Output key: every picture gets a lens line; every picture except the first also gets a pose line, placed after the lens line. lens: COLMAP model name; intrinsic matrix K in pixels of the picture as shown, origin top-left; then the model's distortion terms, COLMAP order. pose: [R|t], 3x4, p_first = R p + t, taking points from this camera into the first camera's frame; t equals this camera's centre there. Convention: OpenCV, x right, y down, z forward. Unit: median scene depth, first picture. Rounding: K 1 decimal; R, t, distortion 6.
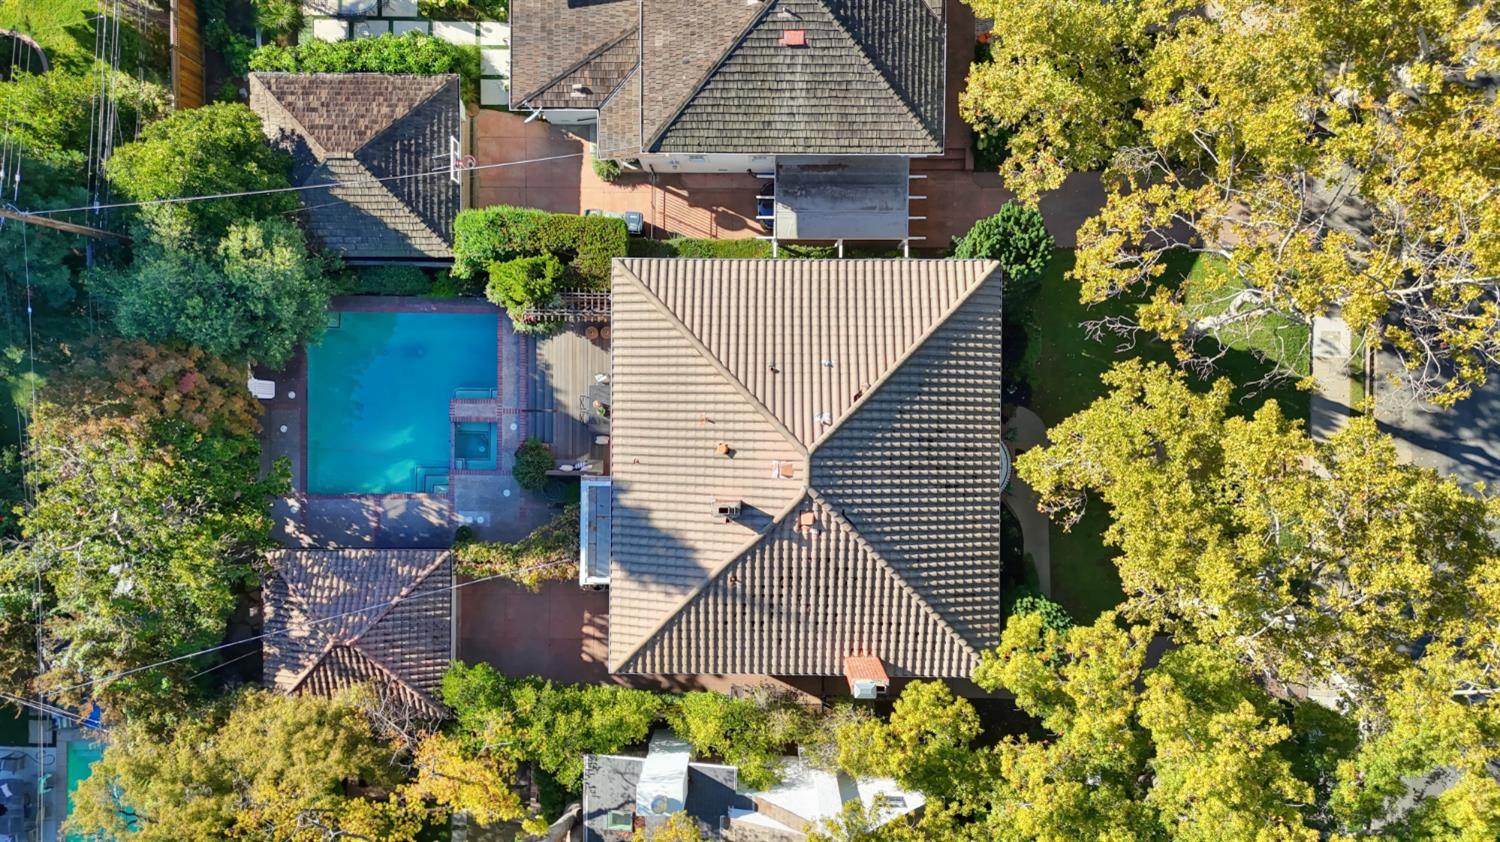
lens RADIAL K [[1111.2, 0, 757.8], [0, 1111.2, 426.2], [0, 0, 1]] dist [0.074286, -0.059906]
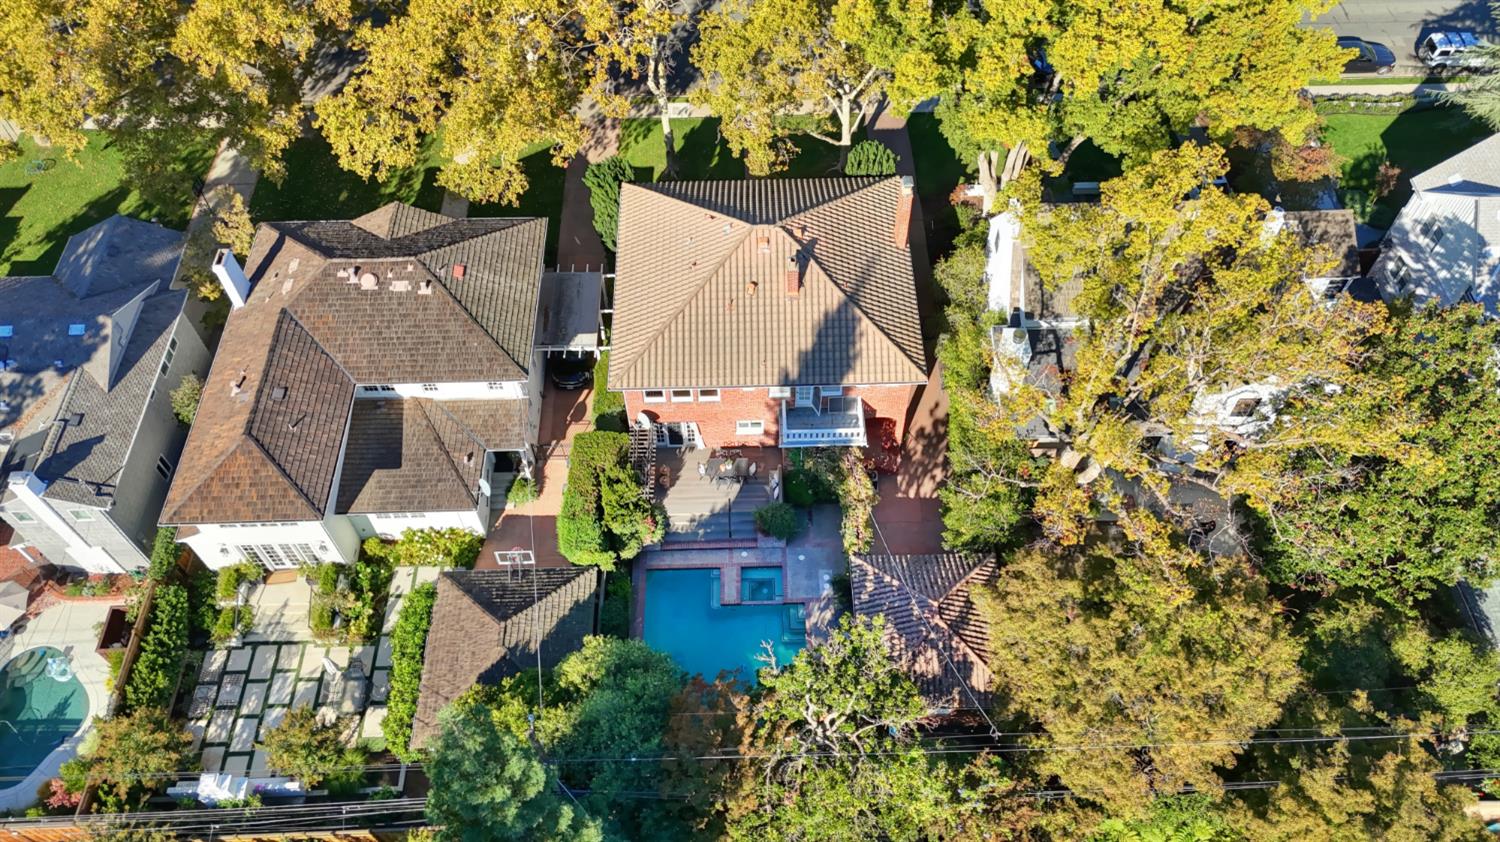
lens RADIAL K [[1111.2, 0, 757.8], [0, 1111.2, 426.2], [0, 0, 1]] dist [0.074286, -0.059906]
pose [[-0.030213, -0.805368, 0.592005, -0.897808], [0.999468, -0.031639, 0.007966, 0.010988], [0.012315, 0.591930, 0.805895, -0.012082]]
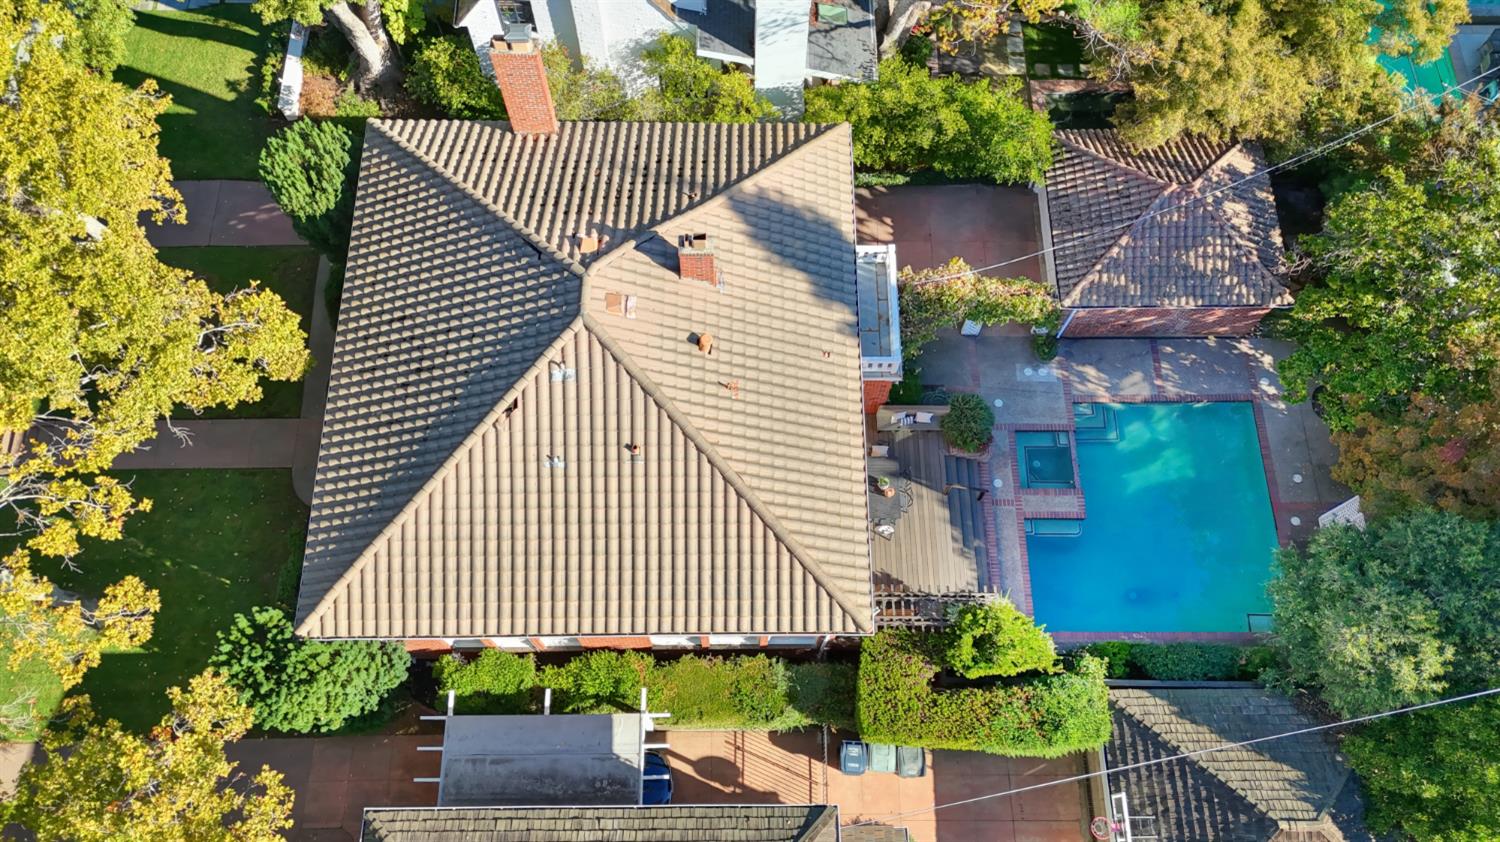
lens RADIAL K [[1111.2, 0, 757.8], [0, 1111.2, 426.2], [0, 0, 1]] dist [0.074286, -0.059906]
pose [[-0.999835, 0.011765, -0.013833, -0.050066], [-0.015954, -0.932947, 0.359660, -0.264707], [-0.008674, 0.359821, 0.932981, 0.310715]]
